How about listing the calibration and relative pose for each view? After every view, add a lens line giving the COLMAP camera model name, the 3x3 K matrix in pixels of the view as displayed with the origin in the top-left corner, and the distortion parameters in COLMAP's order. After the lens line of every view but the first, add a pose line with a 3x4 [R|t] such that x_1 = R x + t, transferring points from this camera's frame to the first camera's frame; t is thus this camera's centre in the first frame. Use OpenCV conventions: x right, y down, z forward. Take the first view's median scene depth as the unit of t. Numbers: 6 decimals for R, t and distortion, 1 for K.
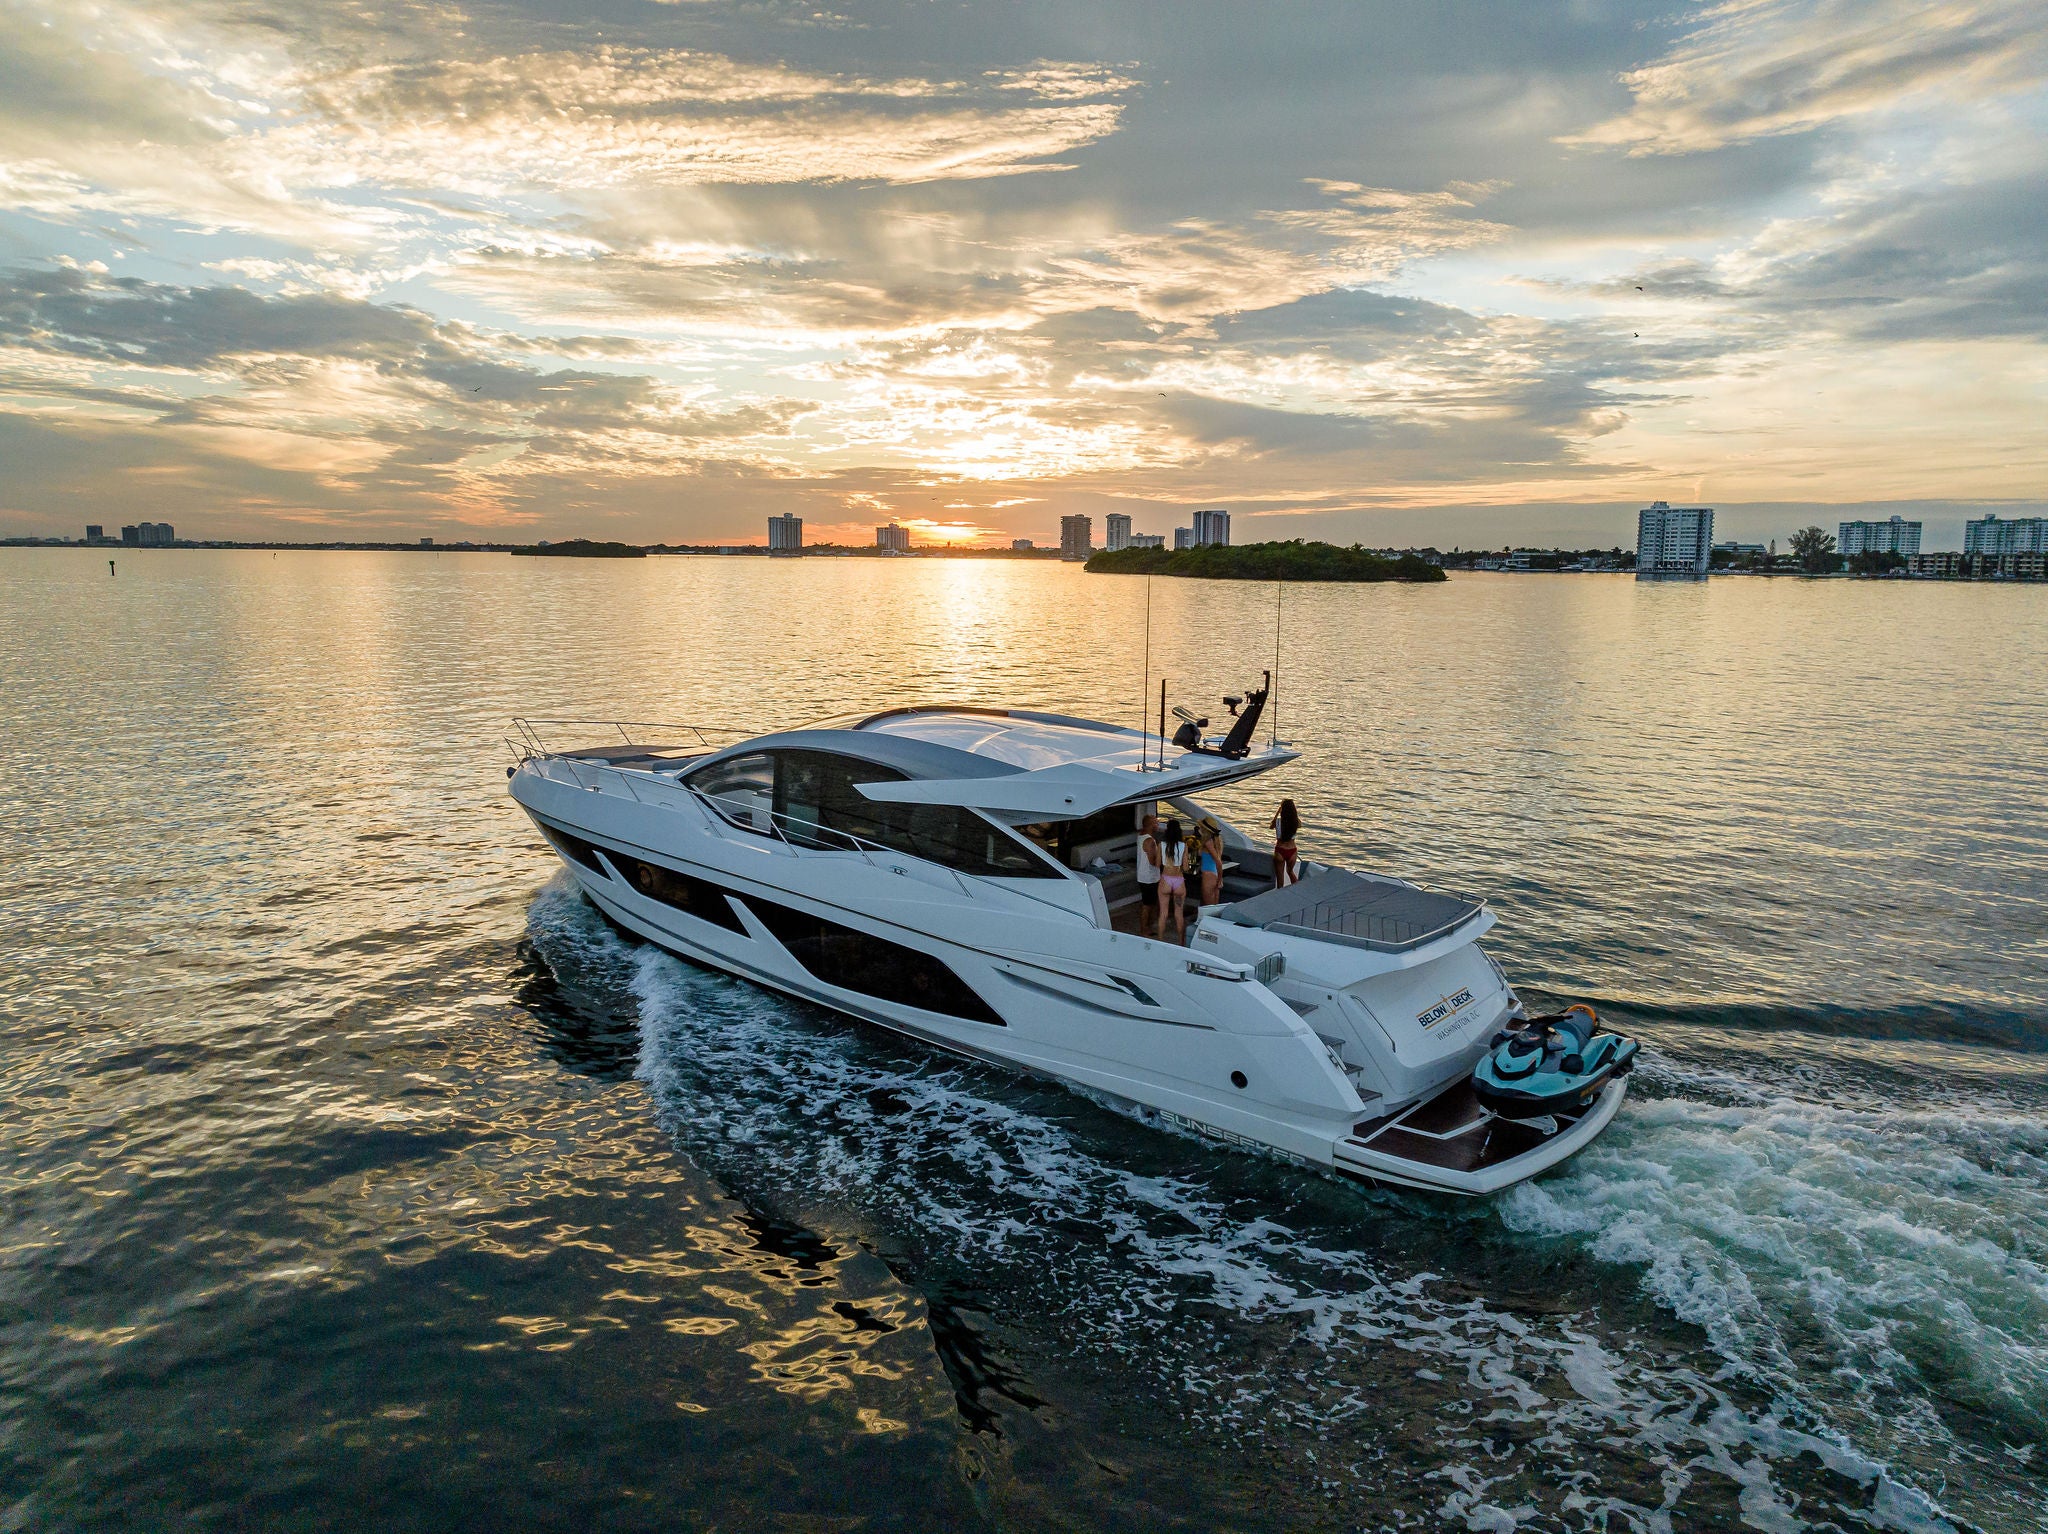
lens RADIAL K [[1414.6, 0, 1027.1], [0, 1414.6, 748.6], [0, 0, 1]] dist [-0.011779, 0.004536]
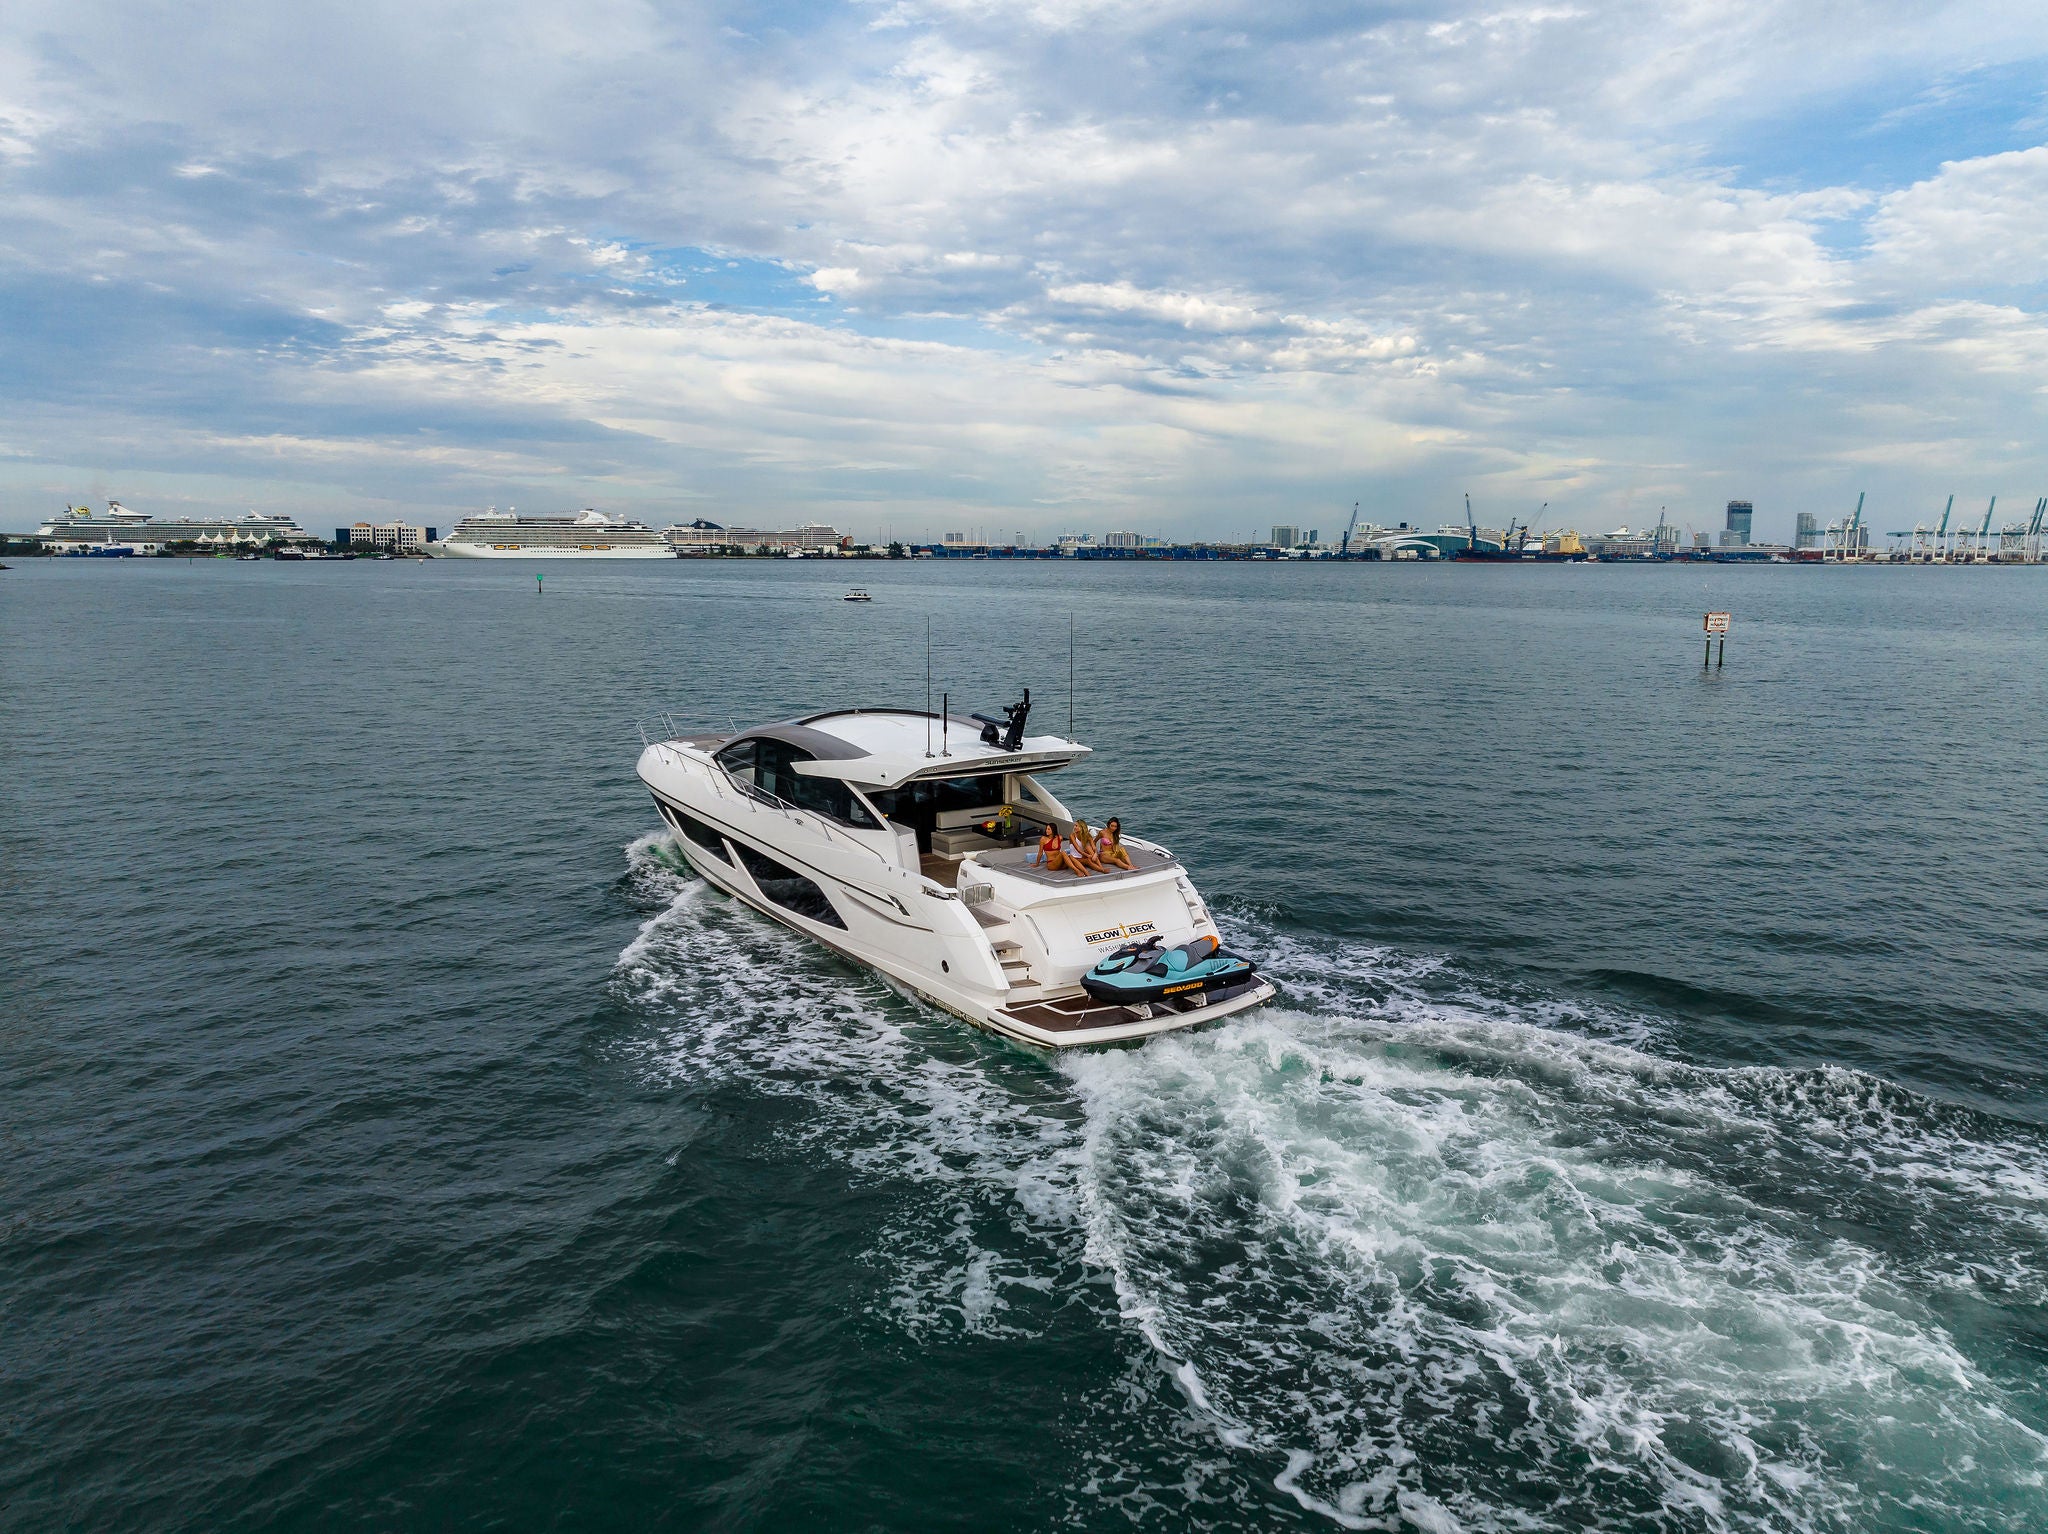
lens RADIAL K [[1414.6, 0, 1027.1], [0, 1414.6, 748.6], [0, 0, 1]] dist [-0.011779, 0.004536]
pose [[0.966157, 0.028072, -0.256424, 0.407240], [-0.027702, 0.999603, 0.005055, -0.001921], [0.256465, 0.002220, 0.966551, -0.272064]]
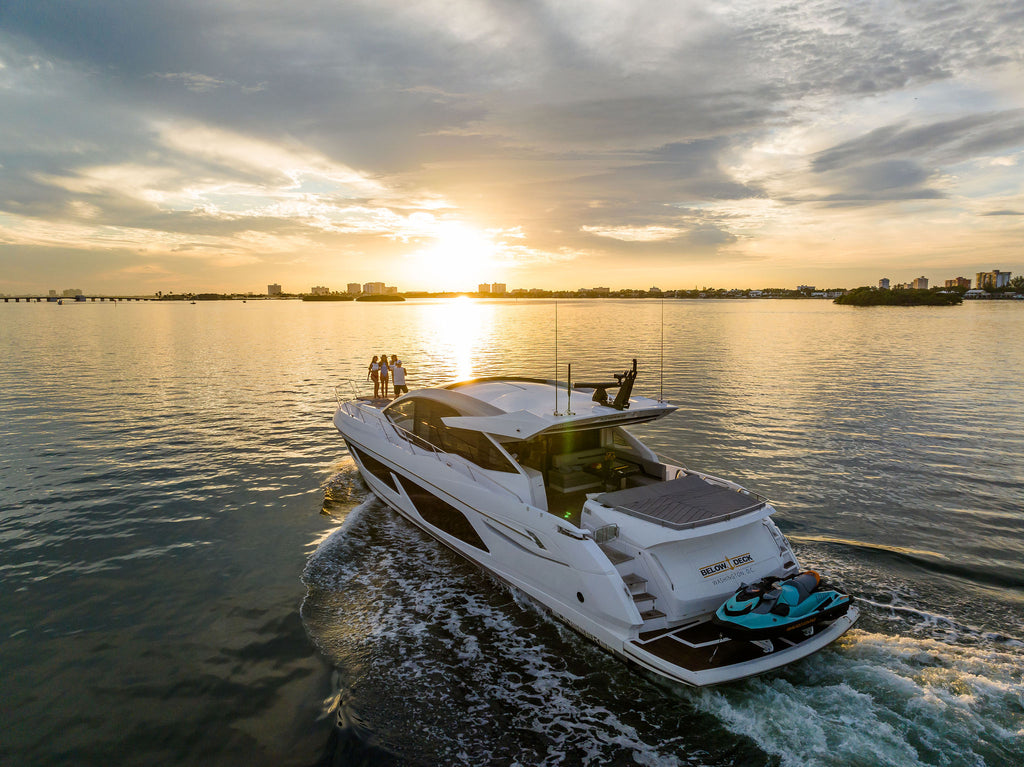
lens RADIAL K [[707.3, 0, 513.6], [0, 707.3, 374.3], [0, 0, 1]] dist [-0.011779, 0.004536]
pose [[0.955601, 0.009845, -0.294501, 0.217449], [-0.018331, 0.999492, -0.026068, -0.008687], [0.294095, 0.030309, 0.955296, 0.099218]]
